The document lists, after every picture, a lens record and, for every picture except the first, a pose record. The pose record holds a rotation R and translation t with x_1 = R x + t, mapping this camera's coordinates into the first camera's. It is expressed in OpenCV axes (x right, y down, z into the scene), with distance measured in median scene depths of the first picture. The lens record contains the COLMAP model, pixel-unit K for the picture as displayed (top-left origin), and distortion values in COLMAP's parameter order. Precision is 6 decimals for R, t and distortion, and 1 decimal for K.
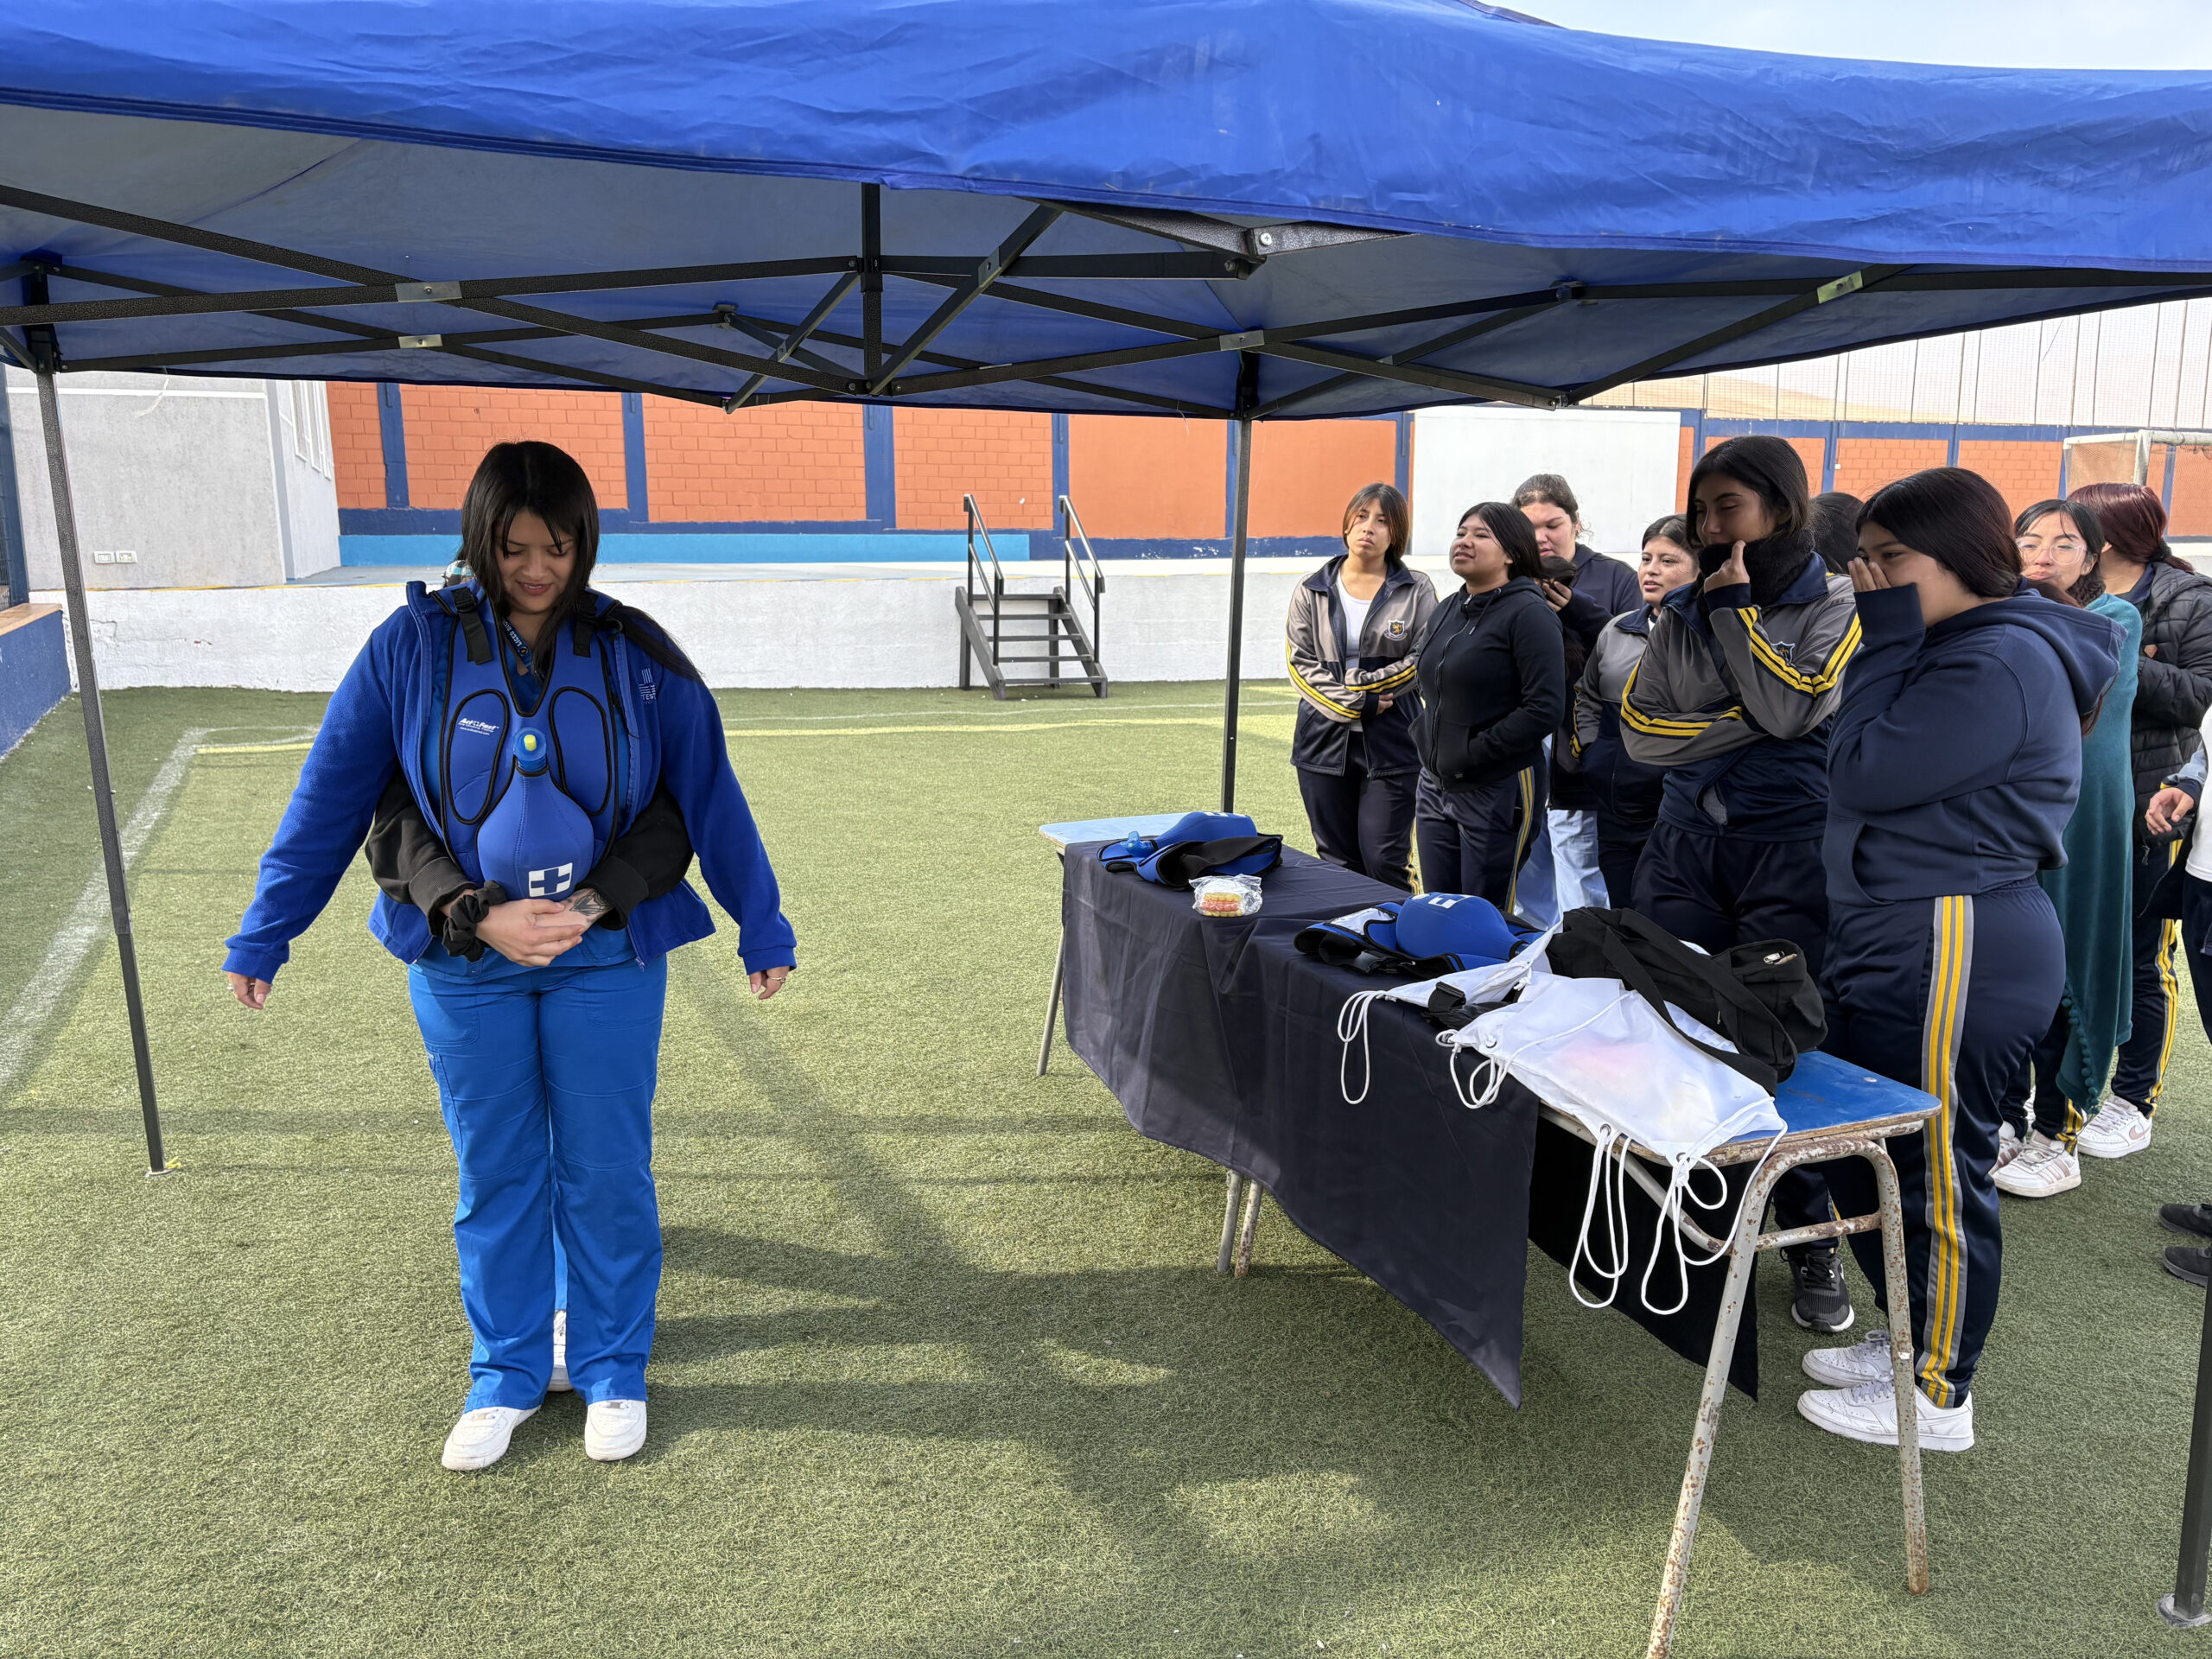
lens RADIAL K [[1672.9, 0, 1104.2], [0, 1672.9, 835.8], [0, 0, 1]] dist [0.008173, 0.004321]
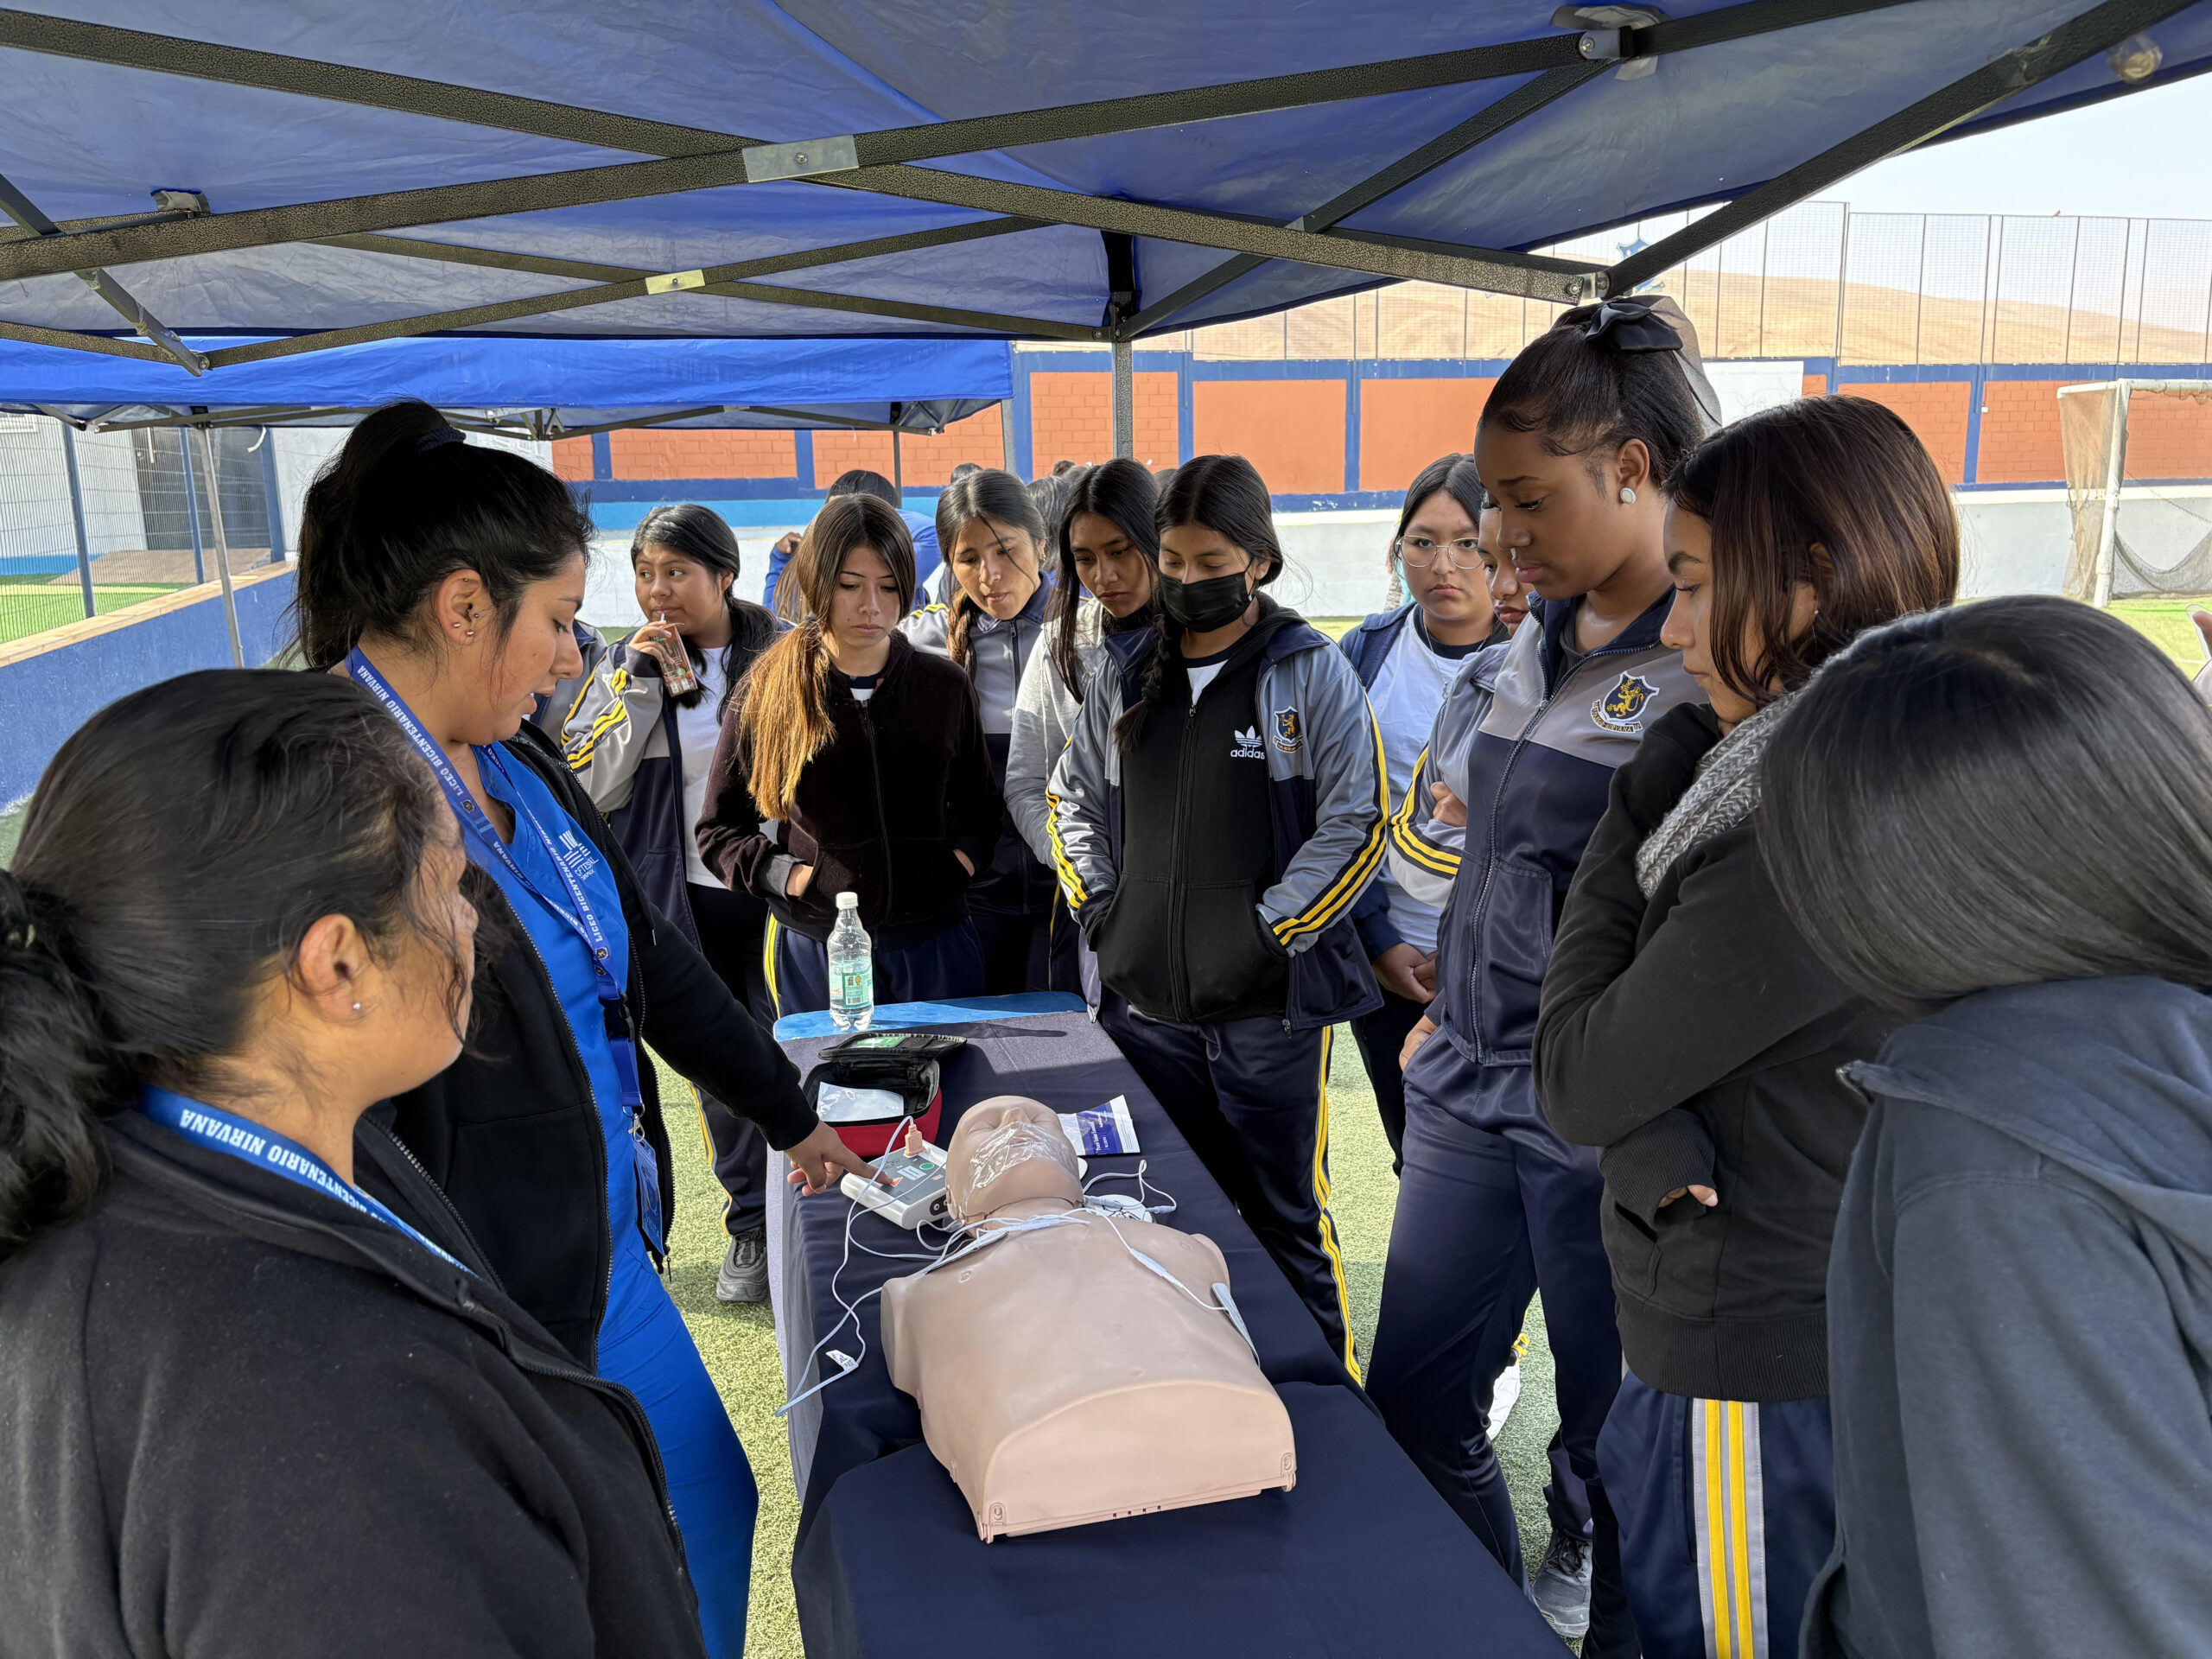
lens RADIAL K [[1672.9, 0, 1109.3], [0, 1672.9, 819.0], [0, 0, 1]] dist [0.008173, 0.004321]
pose [[0.988552, 0.012244, -0.150382, 0.121802], [-0.009759, 0.999804, 0.017252, 0.022339], [0.150563, -0.015587, 0.988477, -0.132792]]
